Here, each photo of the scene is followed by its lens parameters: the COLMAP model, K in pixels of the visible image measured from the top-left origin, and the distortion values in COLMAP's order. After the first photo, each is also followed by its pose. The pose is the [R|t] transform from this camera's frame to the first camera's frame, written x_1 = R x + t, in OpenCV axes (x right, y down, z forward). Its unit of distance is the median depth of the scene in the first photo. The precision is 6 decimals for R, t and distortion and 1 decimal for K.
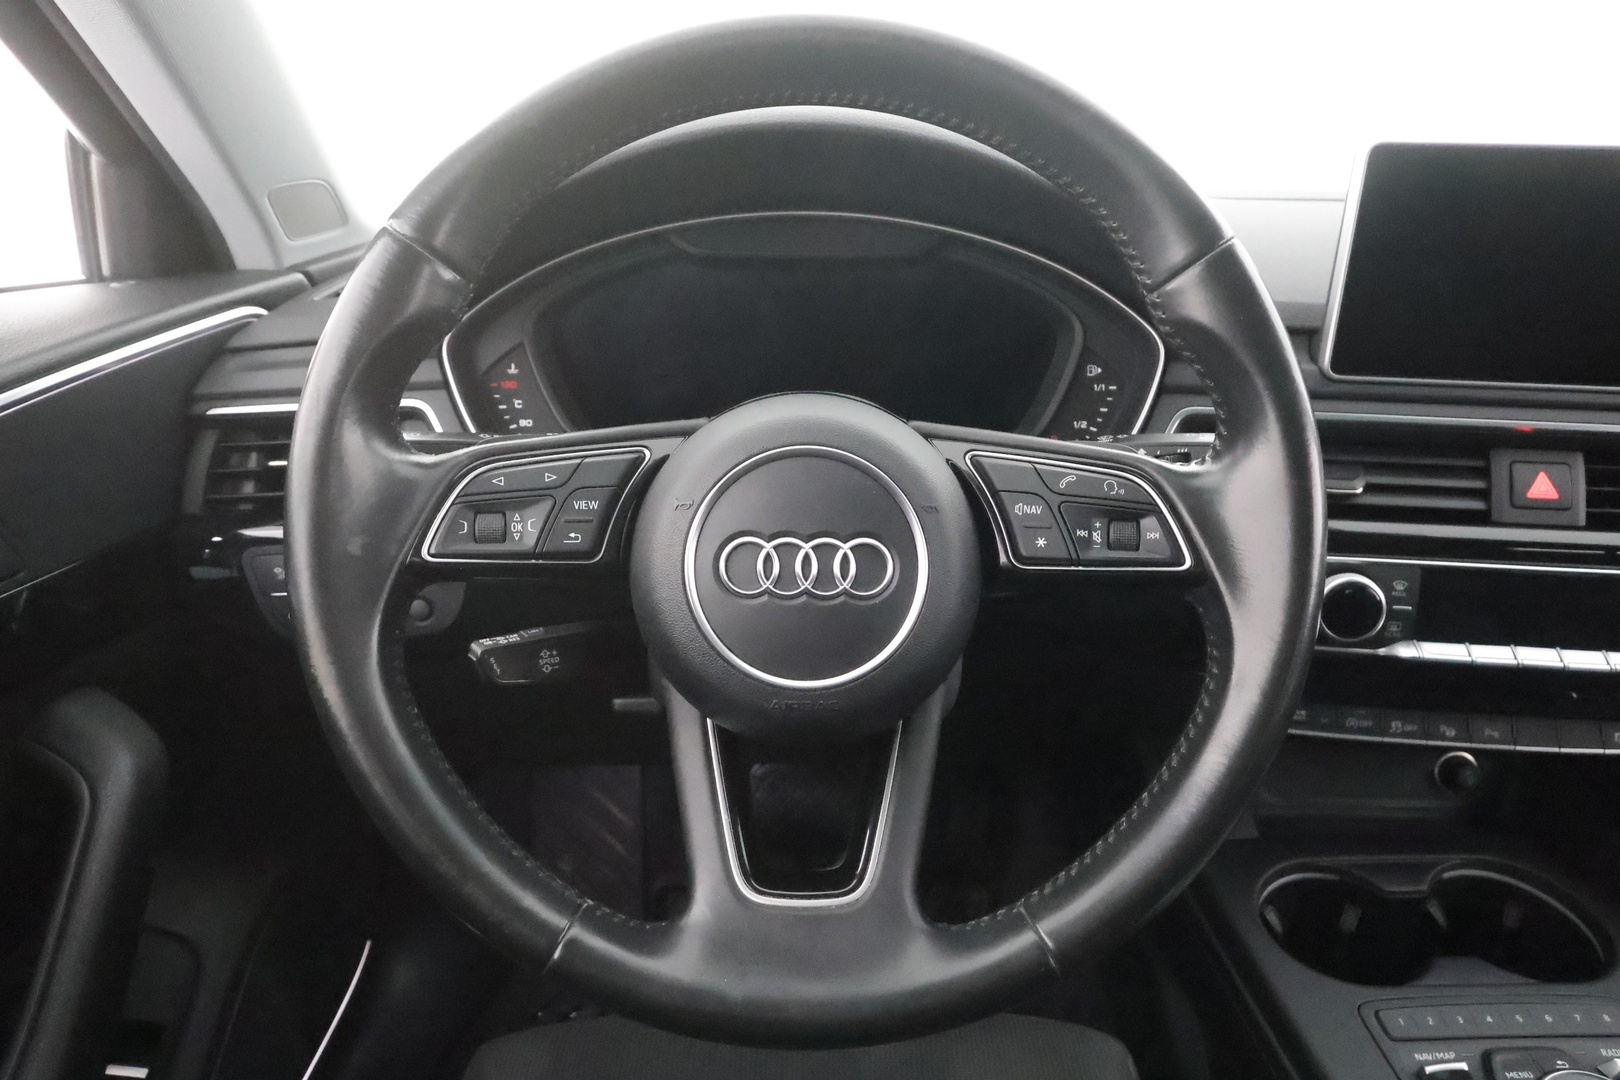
lens RADIAL K [[1037.5, 0, 801.6], [0, 1037.5, 544.8], [0, 0, 1]] dist [-0.002260, 0.000994]
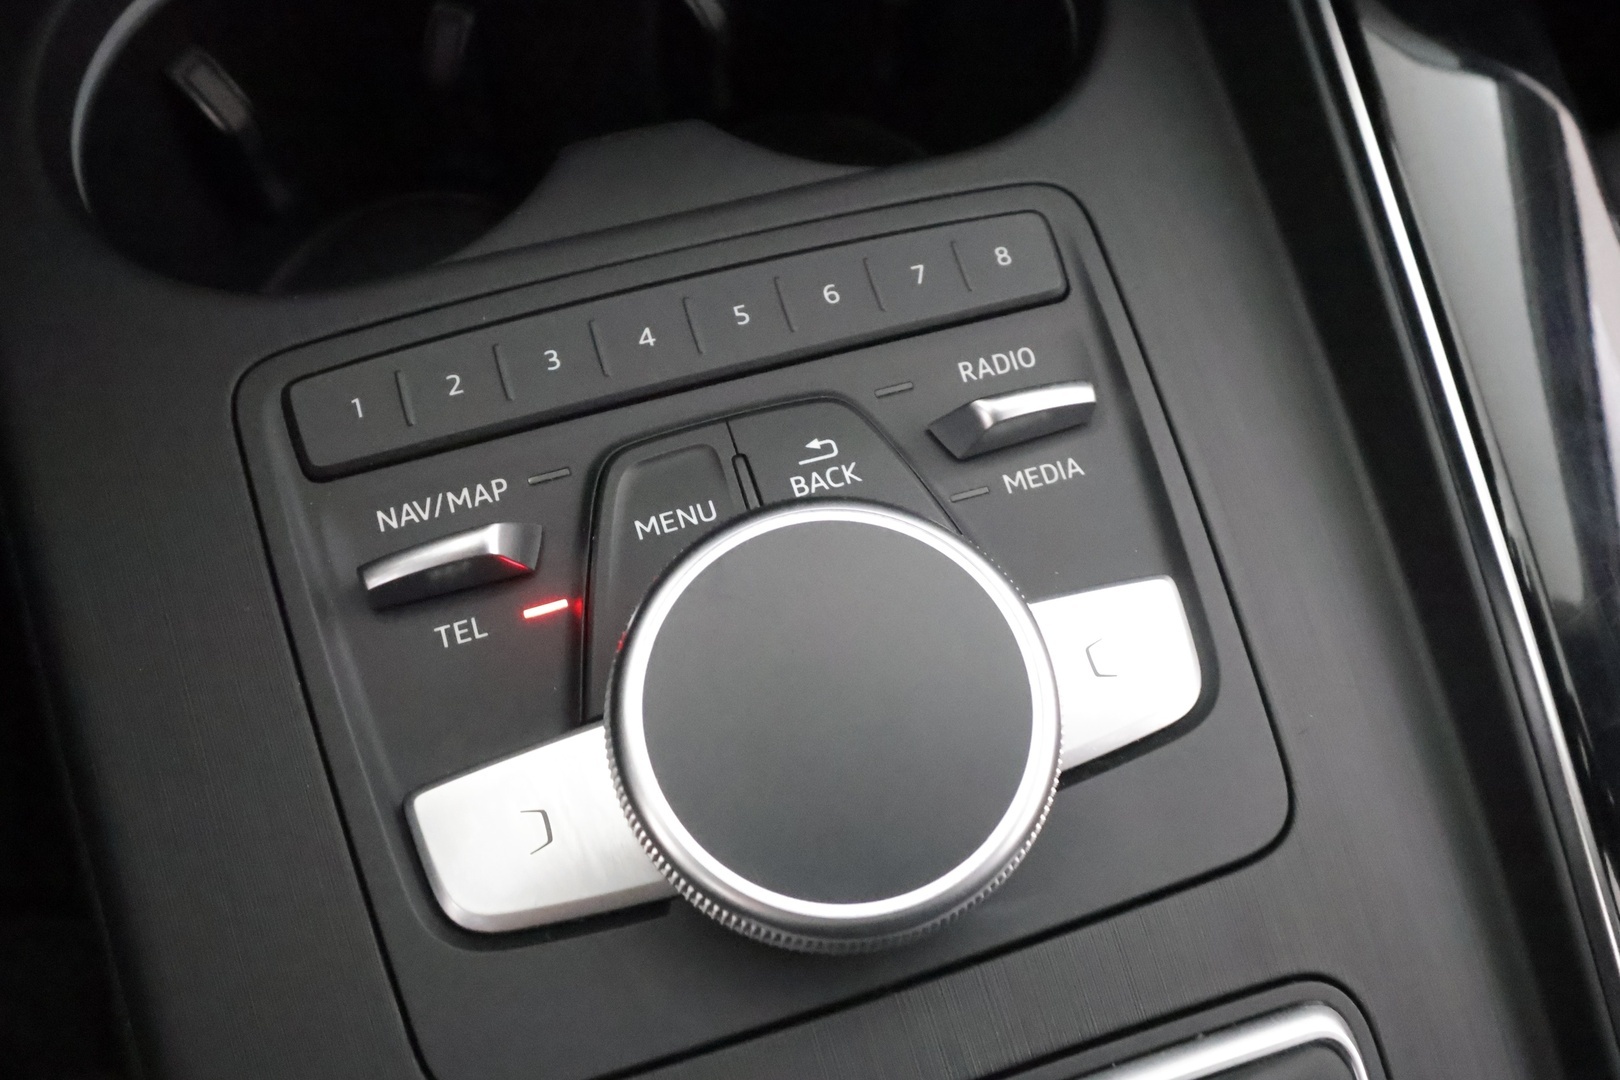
lens RADIAL K [[1367.6, 0, 810.0], [0, 1367.6, 540.0], [0, 0, 1]] dist [-0.006672, -0.001557]
pose [[0.949989, -0.241541, 0.197937, 0.698360], [0.062306, 0.767697, 0.637777, 0.282771], [-0.306005, -0.593548, 0.744353, 0.737721]]
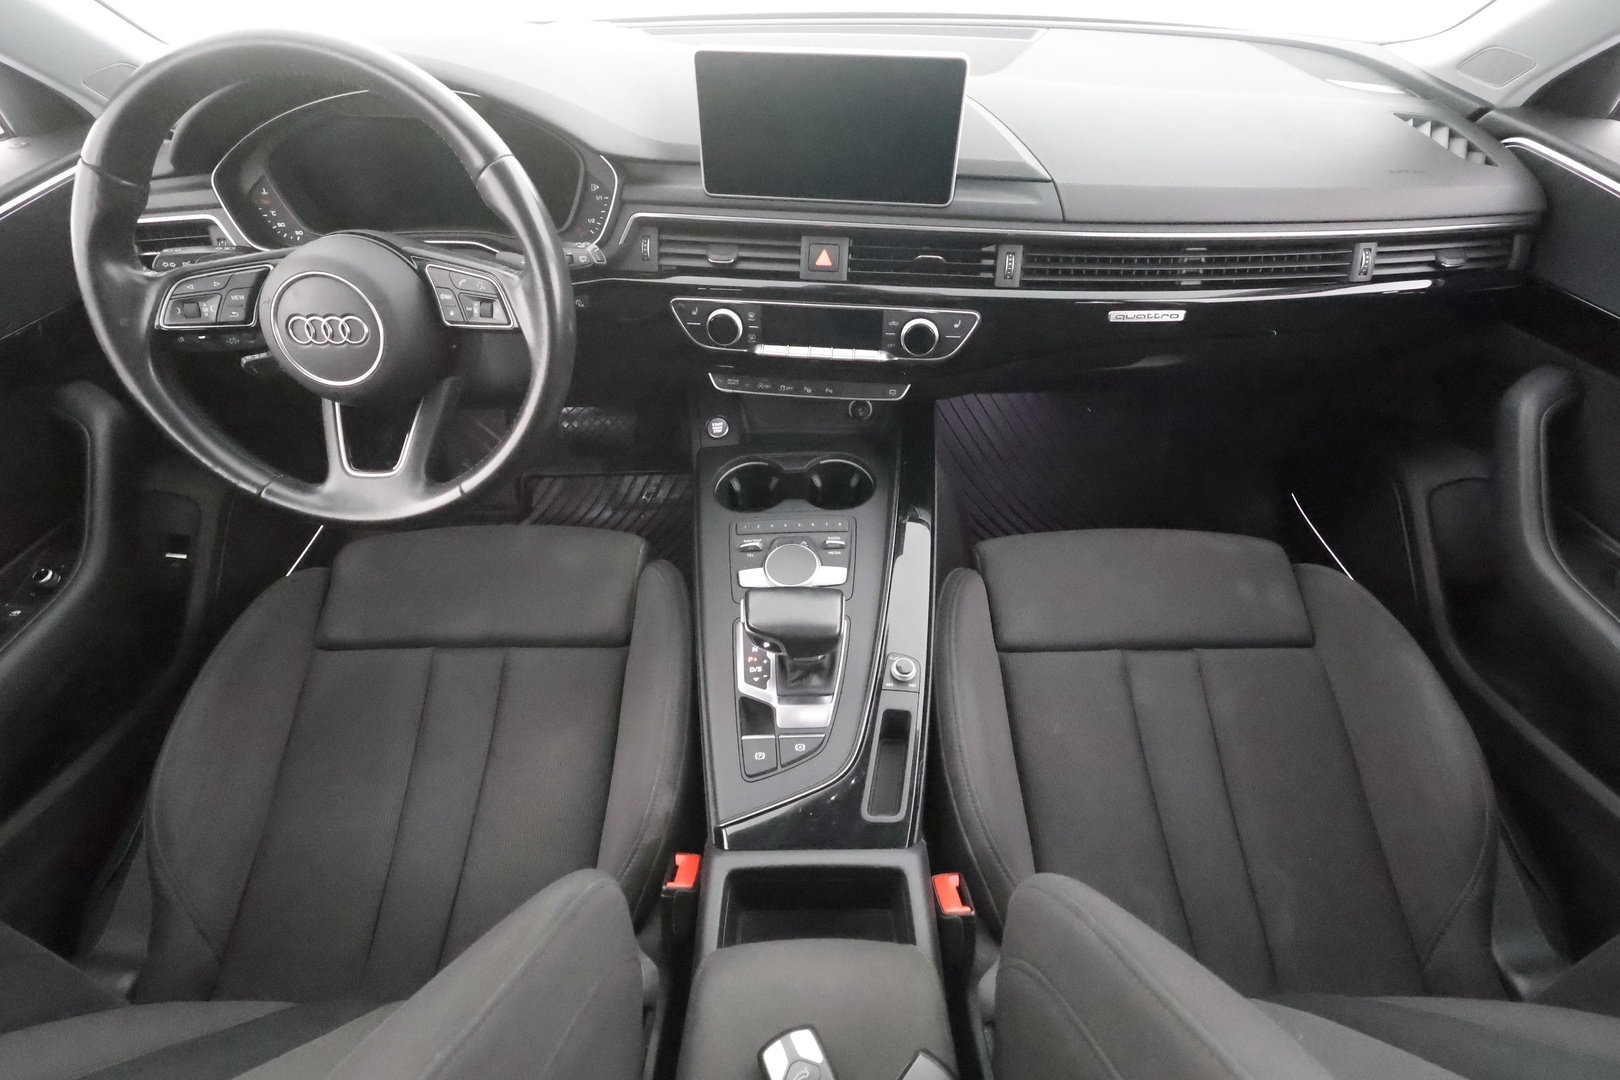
lens RADIAL K [[762.8, 0, 809.6], [0, 762.8, 546.1], [0, 0, 1]] dist [-0.000291, 0.000460]
pose [[0.999895, -0.012361, -0.007612, 0.823402], [0.014357, 0.919478, 0.392880, -0.142126], [0.002143, -0.392948, 0.919558, -0.538761]]
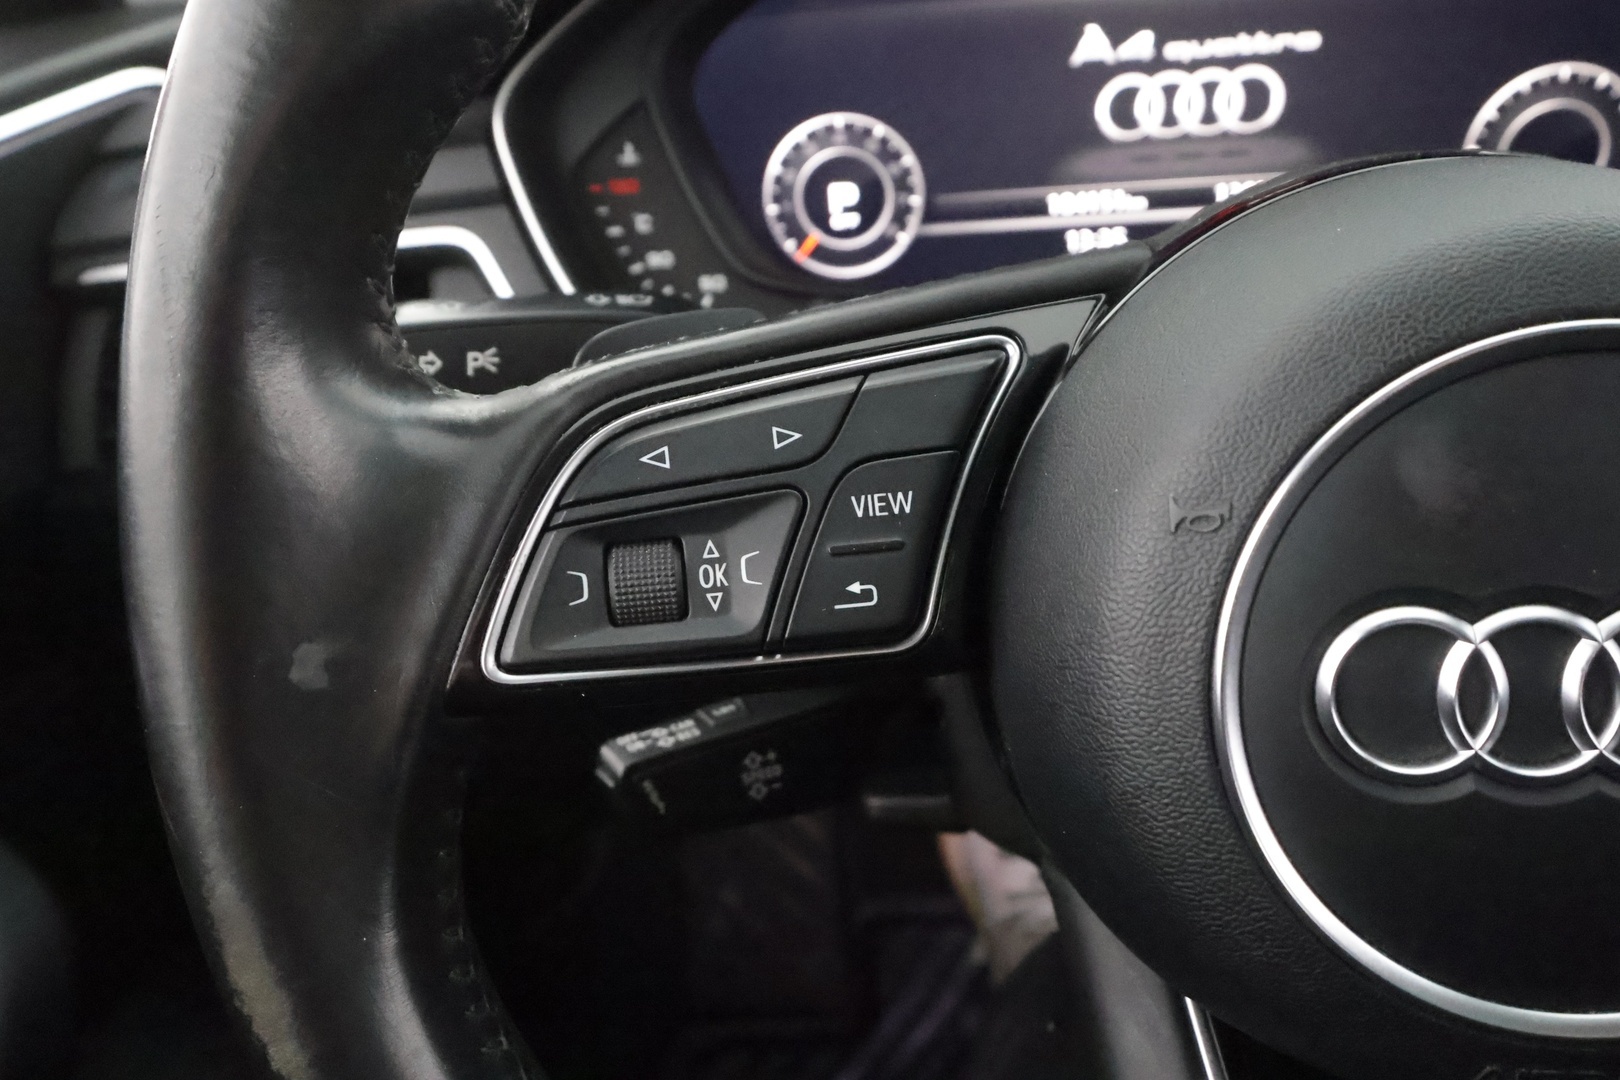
lens RADIAL K [[1287.2, 0, 814.3], [0, 1287.2, 548.6], [0, 0, 1]] dist [-0.000074, 0.006327]
pose [[0.992501, -0.036487, -0.116662, -0.151297], [0.052761, 0.988800, 0.139613, -0.076759], [0.110262, -0.144721, 0.983310, 0.447809]]
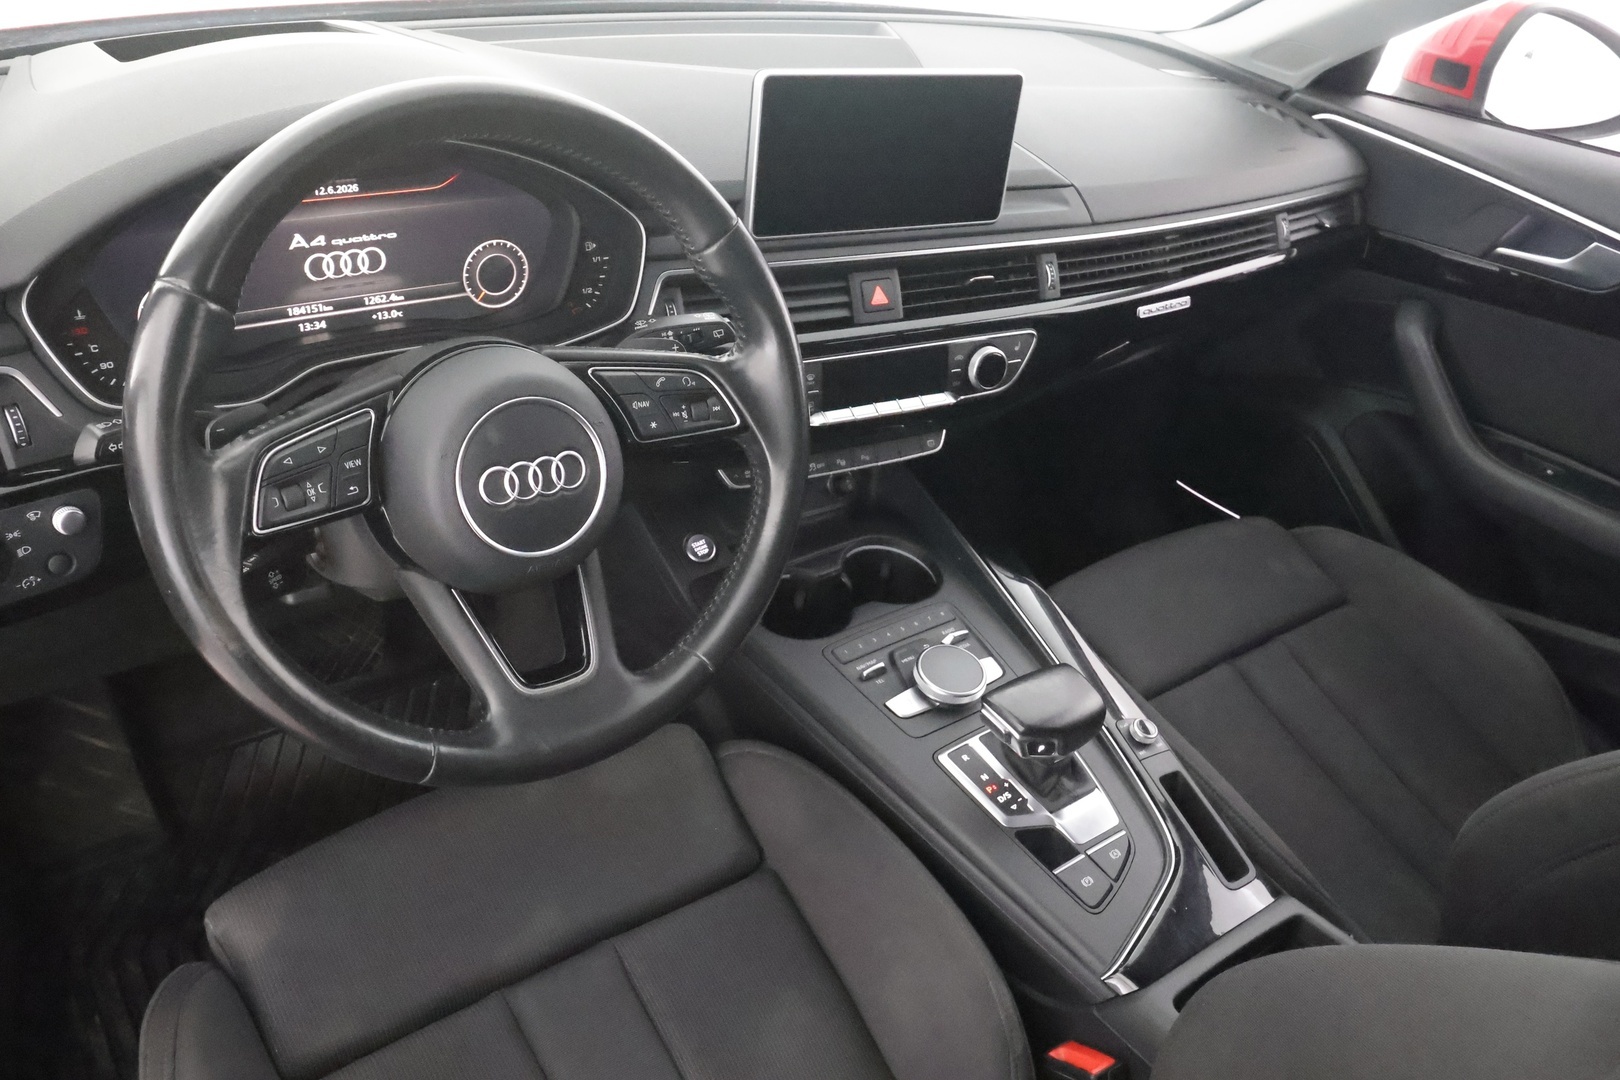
lens RADIAL K [[1287.2, 0, 814.3], [0, 1287.2, 548.6], [0, 0, 1]] dist [-0.000074, 0.006327]
pose [[0.803036, -0.251250, 0.540376, -0.559425], [0.112295, 0.954331, 0.276842, -0.279809], [-0.585254, -0.161633, 0.794577, -0.592508]]
